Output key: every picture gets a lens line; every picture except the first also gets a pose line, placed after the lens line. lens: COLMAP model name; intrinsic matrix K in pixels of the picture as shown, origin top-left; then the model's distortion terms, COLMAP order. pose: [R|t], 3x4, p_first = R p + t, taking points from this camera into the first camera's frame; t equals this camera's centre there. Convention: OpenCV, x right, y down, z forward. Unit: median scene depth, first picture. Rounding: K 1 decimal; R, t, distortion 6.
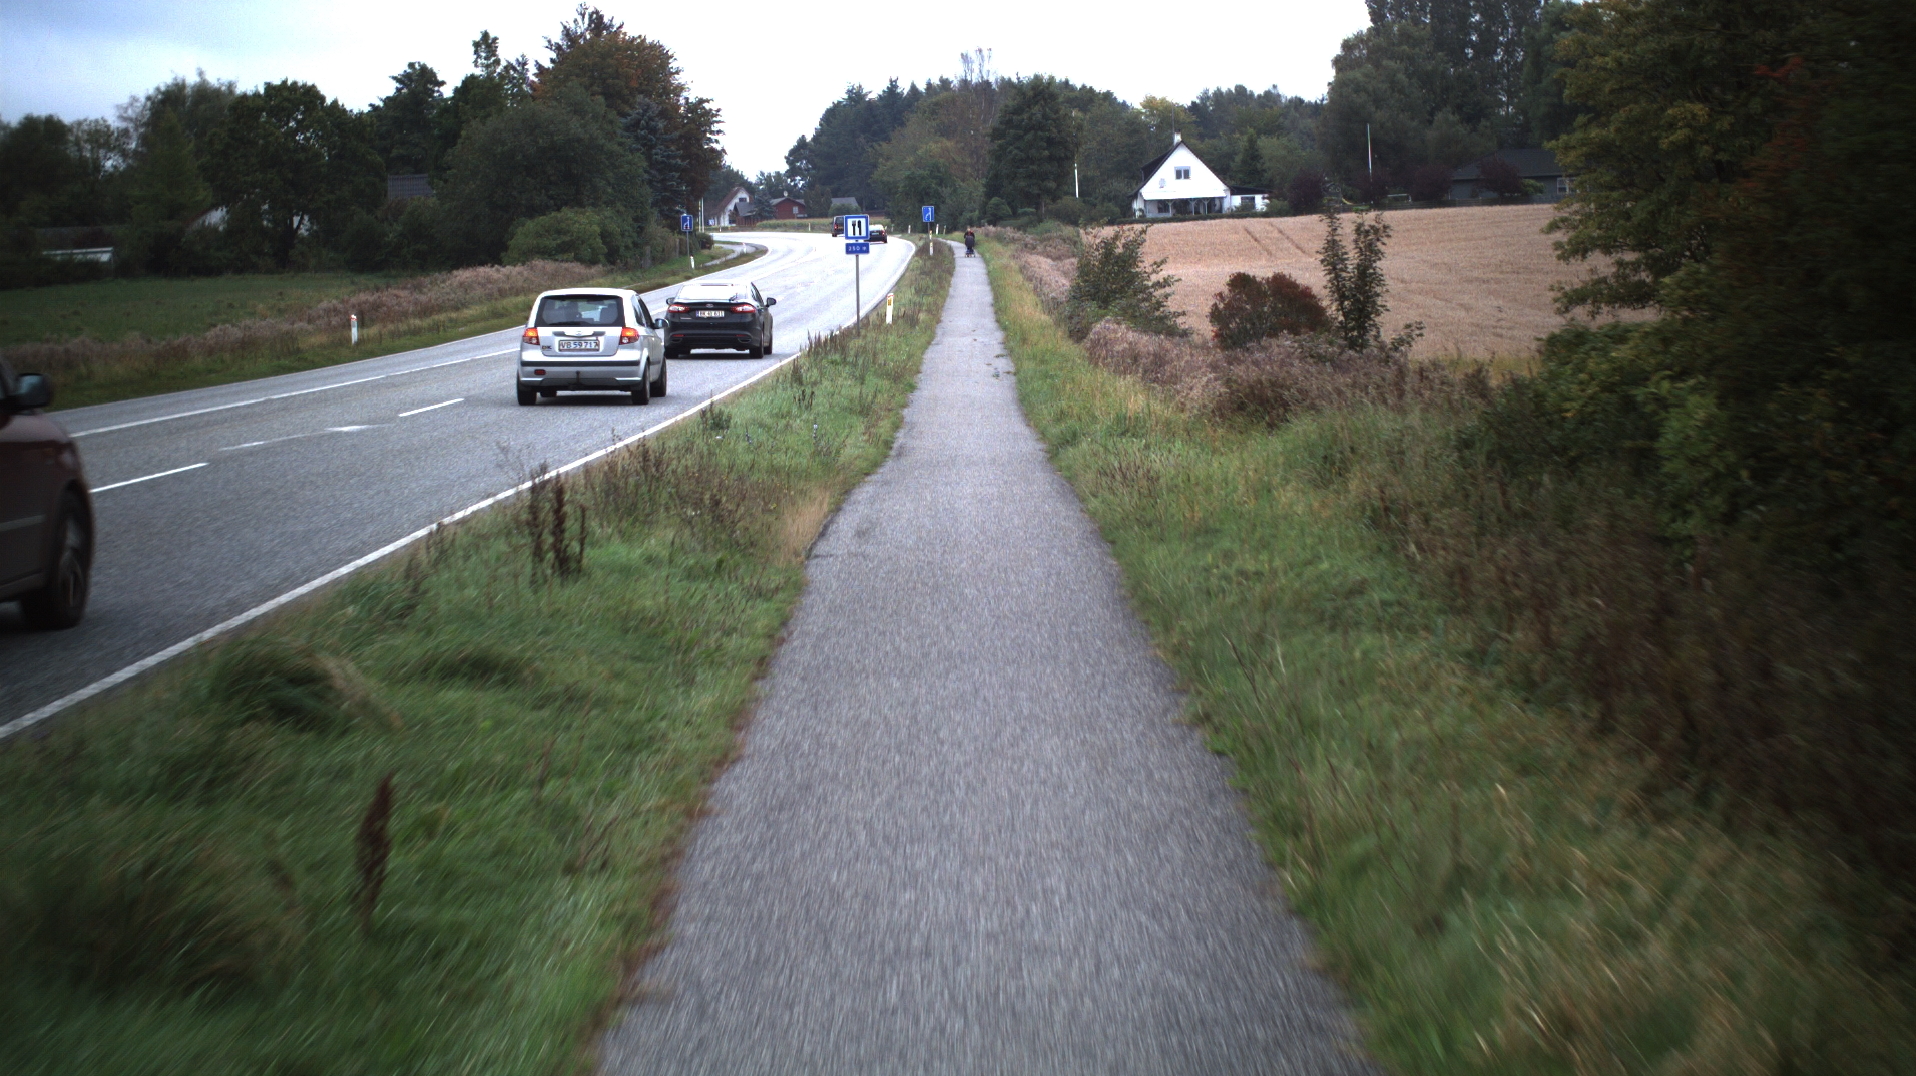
lens RADIAL K [[1673.8, 0, 976.4], [0, 1673.8, 538.4], [0, 0, 1]] dist [-0.052974, 0.005672]
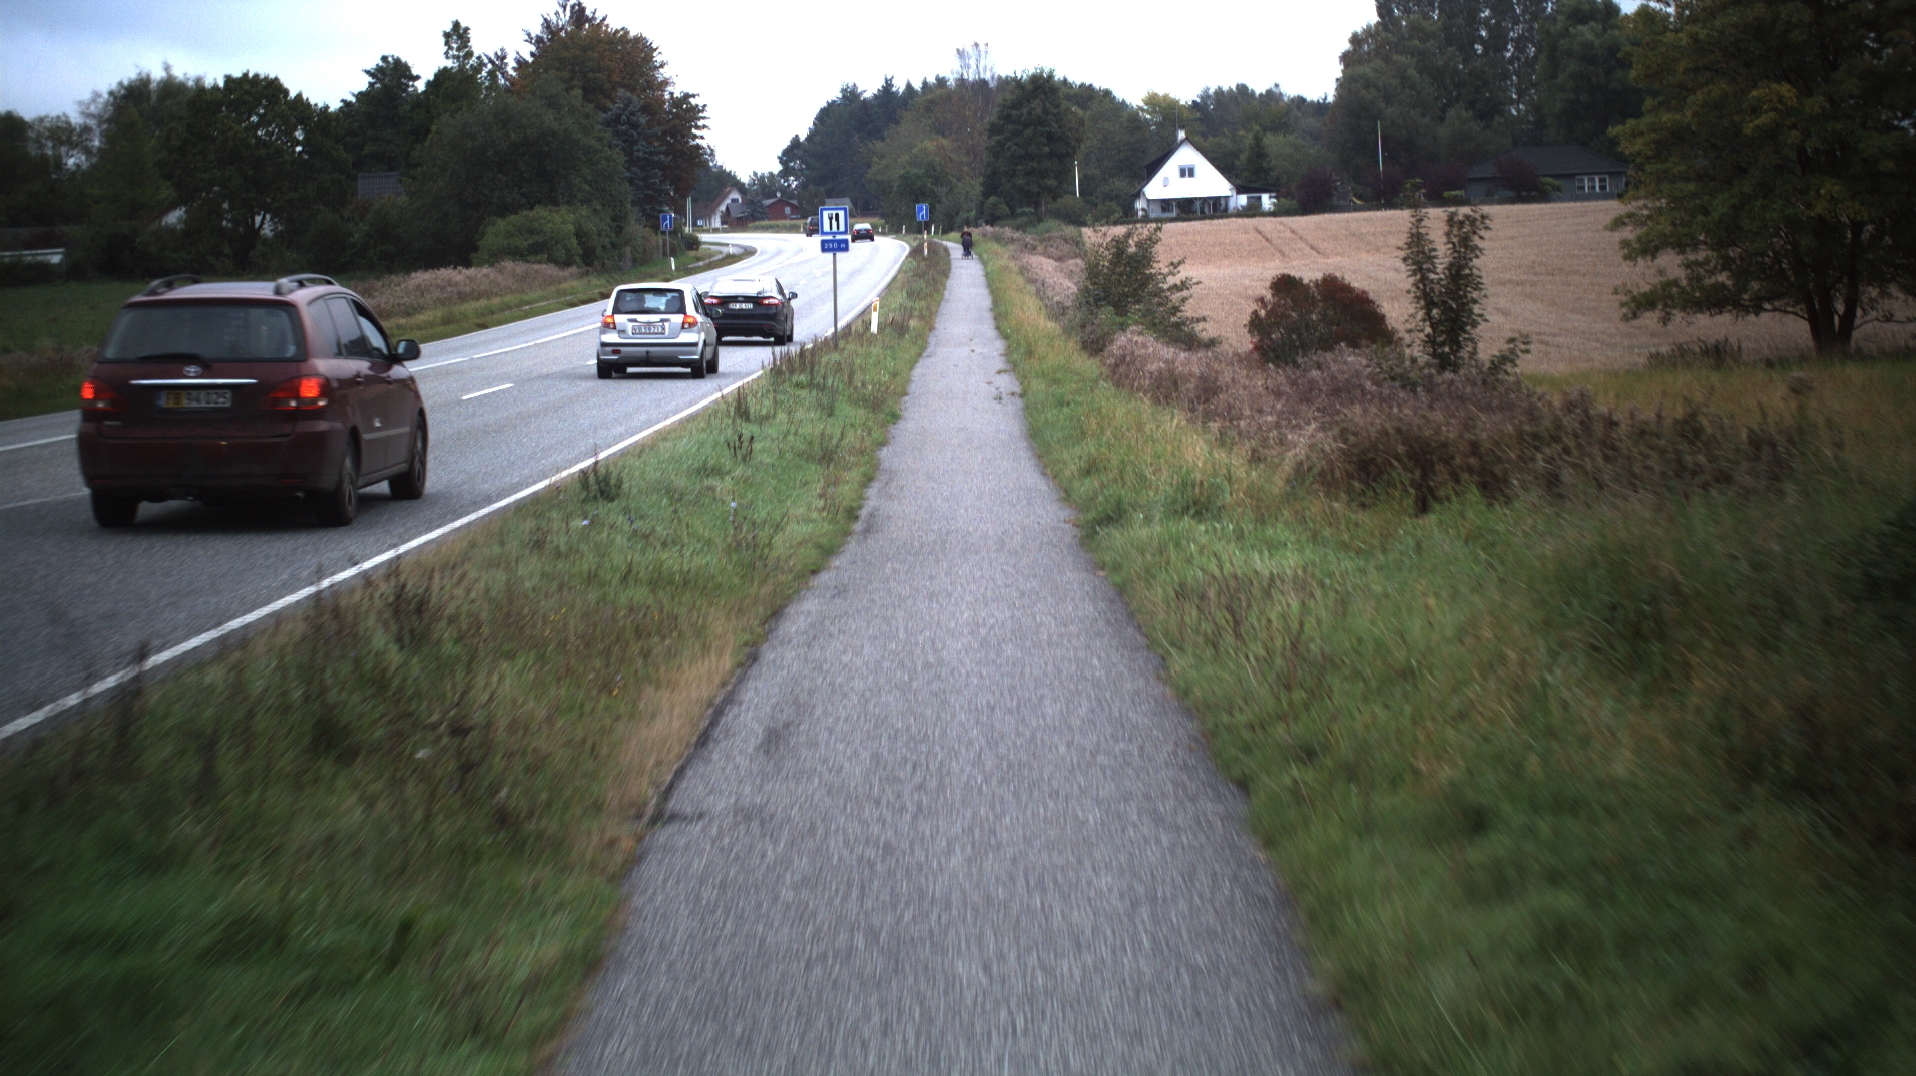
lens RADIAL K [[1673.8, 0, 976.4], [0, 1673.8, 538.4], [0, 0, 1]] dist [-0.052974, 0.005672]
pose [[0.999998, -0.000700, 0.001865, -0.000194], [0.000702, 0.999999, -0.001217, -0.007040], [-0.001864, 0.001219, 0.999998, 0.045003]]
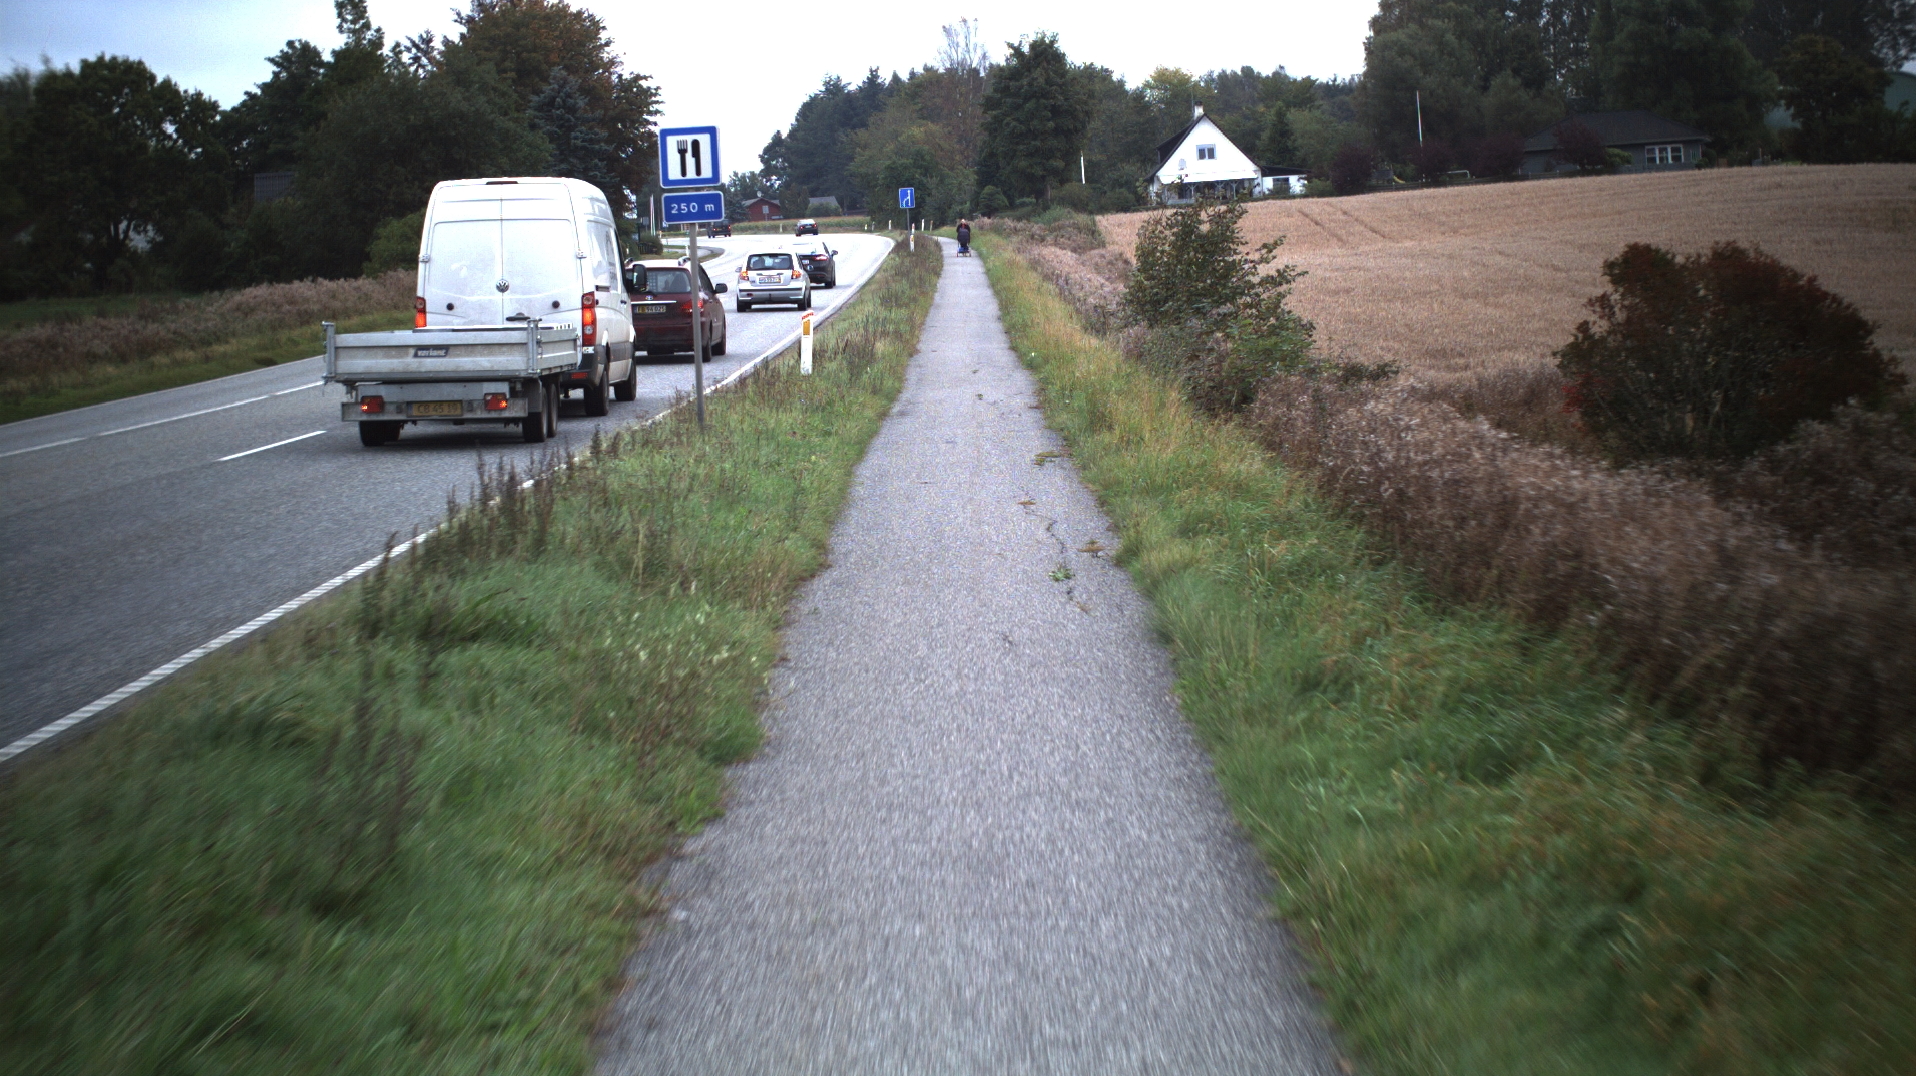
lens RADIAL K [[1673.8, 0, 976.4], [0, 1673.8, 538.4], [0, 0, 1]] dist [-0.052974, 0.005672]
pose [[0.999677, -0.025391, 0.001354, -0.001271], [0.025393, 0.999676, -0.001566, -0.027512], [-0.001314, 0.001600, 0.999998, 0.180332]]
